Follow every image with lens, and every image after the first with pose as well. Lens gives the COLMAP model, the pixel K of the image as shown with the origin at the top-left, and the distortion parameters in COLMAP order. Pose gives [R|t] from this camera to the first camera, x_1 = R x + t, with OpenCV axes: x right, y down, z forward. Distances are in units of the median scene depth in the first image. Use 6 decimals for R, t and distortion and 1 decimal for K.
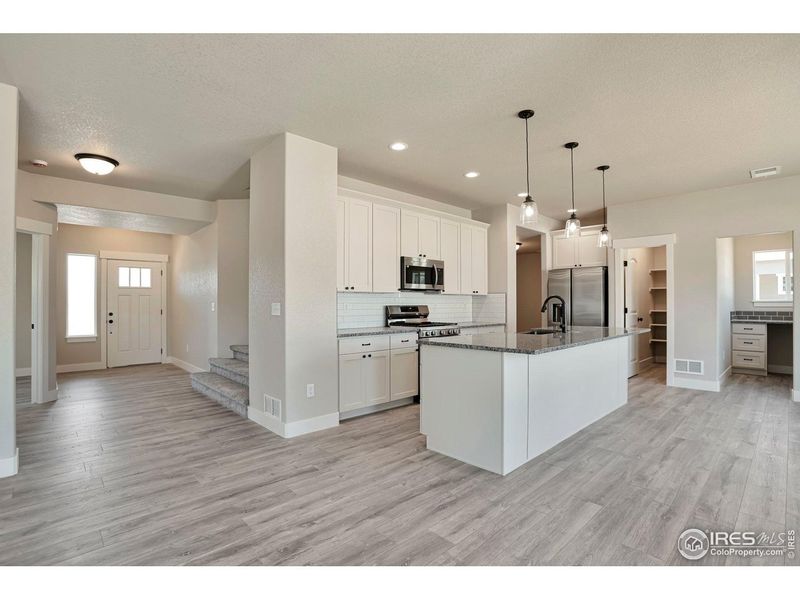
lens RADIAL K [[390.4, 0, 398.4], [0, 390.4, 299.5], [0, 0, 1]] dist [-0.063819, 0.020180]
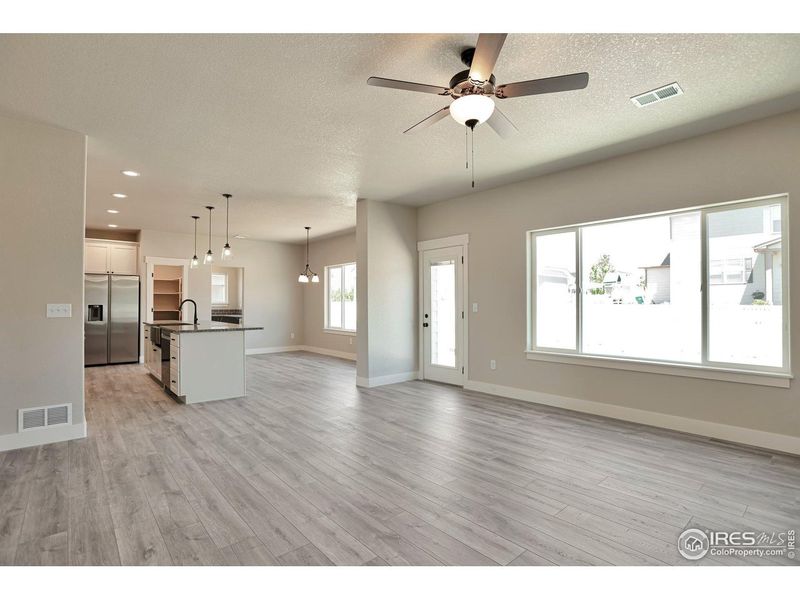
lens RADIAL K [[390.4, 0, 396.9], [0, 390.4, 306.8], [0, 0, 1]] dist [-0.063819, 0.020180]
pose [[0.046054, -0.003746, 0.998932, -0.920020], [-0.012662, 0.999910, 0.004333, 0.001062], [-0.998859, -0.012848, 0.046002, 0.100321]]
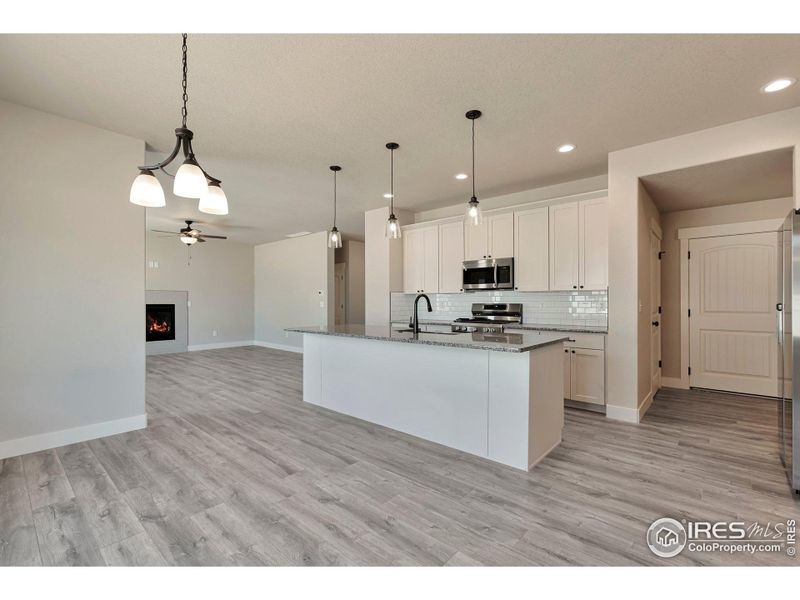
lens RADIAL K [[360.2, 0, 392.9], [0, 360.2, 301.1], [0, 0, 1]] dist [-0.010790, 0.001419]
pose [[0.079361, 0.004290, -0.996837, 1.126890], [0.015909, 0.999858, 0.005570, -0.000960], [0.996719, -0.016301, 0.079281, 0.741676]]
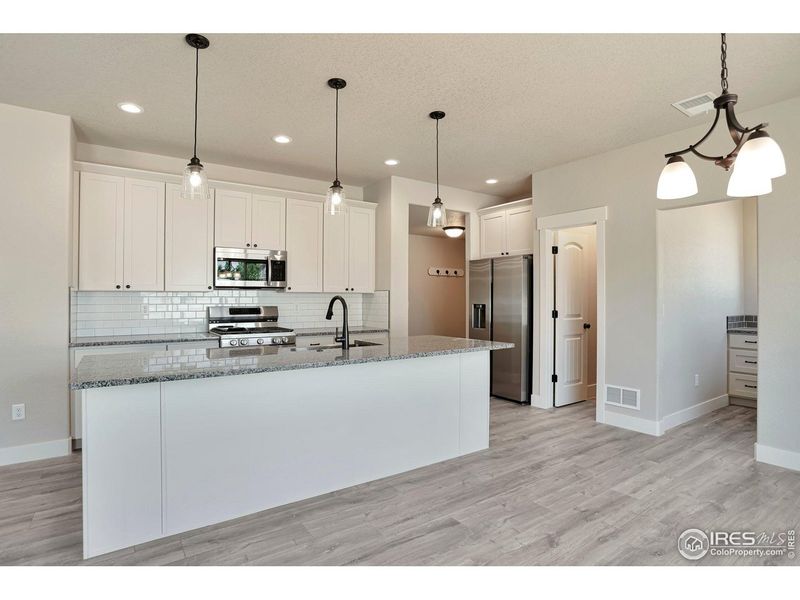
lens RADIAL K [[424.1, 0, 399.1], [0, 424.1, 296.5], [0, 0, 1]] dist [-0.055999, 0.018266]
pose [[0.988447, 0.000995, -0.151561, 0.548297], [-0.000194, 0.999986, 0.005301, -0.012075], [0.151564, -0.005210, 0.988434, 0.206950]]
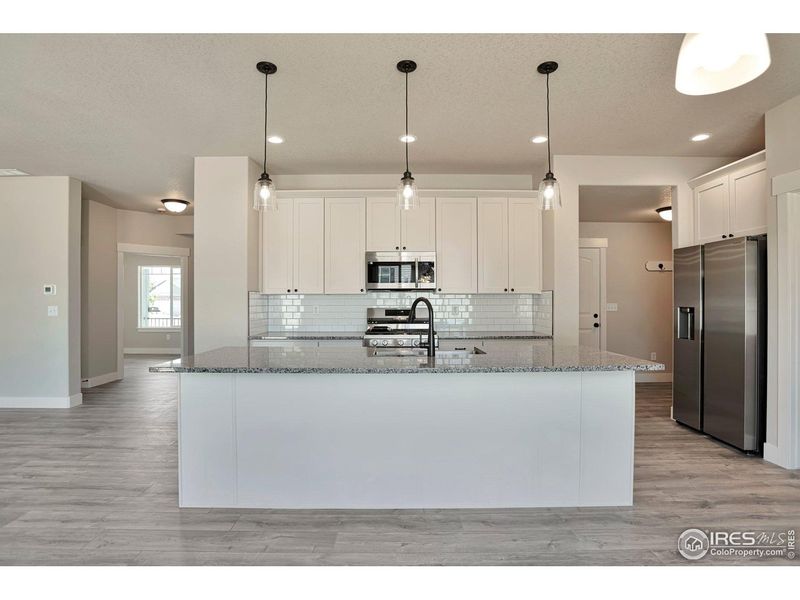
lens RADIAL K [[424.1, 0, 397.3], [0, 424.1, 298.6], [0, 0, 1]] dist [-0.055999, 0.018266]
pose [[0.728502, -0.003257, -0.685036, 0.741785], [0.007776, 0.999964, 0.003514, -0.009784], [0.685000, -0.007887, 0.728501, 0.379845]]
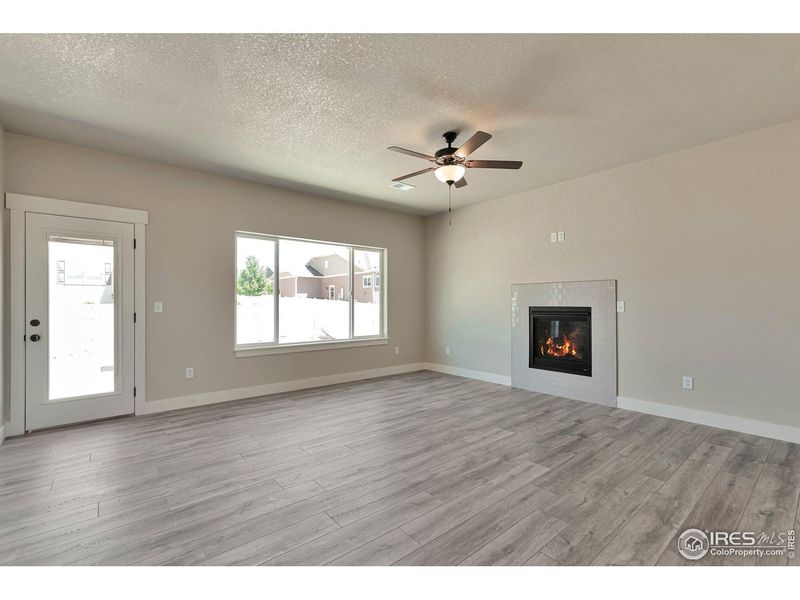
lens RADIAL K [[360.2, 0, 395.1], [0, 360.2, 303.2], [0, 0, 1]] dist [-0.010790, 0.001419]
pose [[-0.997451, 0.003860, 0.071251, -0.357984], [0.002944, 0.999912, -0.012965, 0.008685], [-0.071295, -0.012723, -0.997374, 0.738642]]
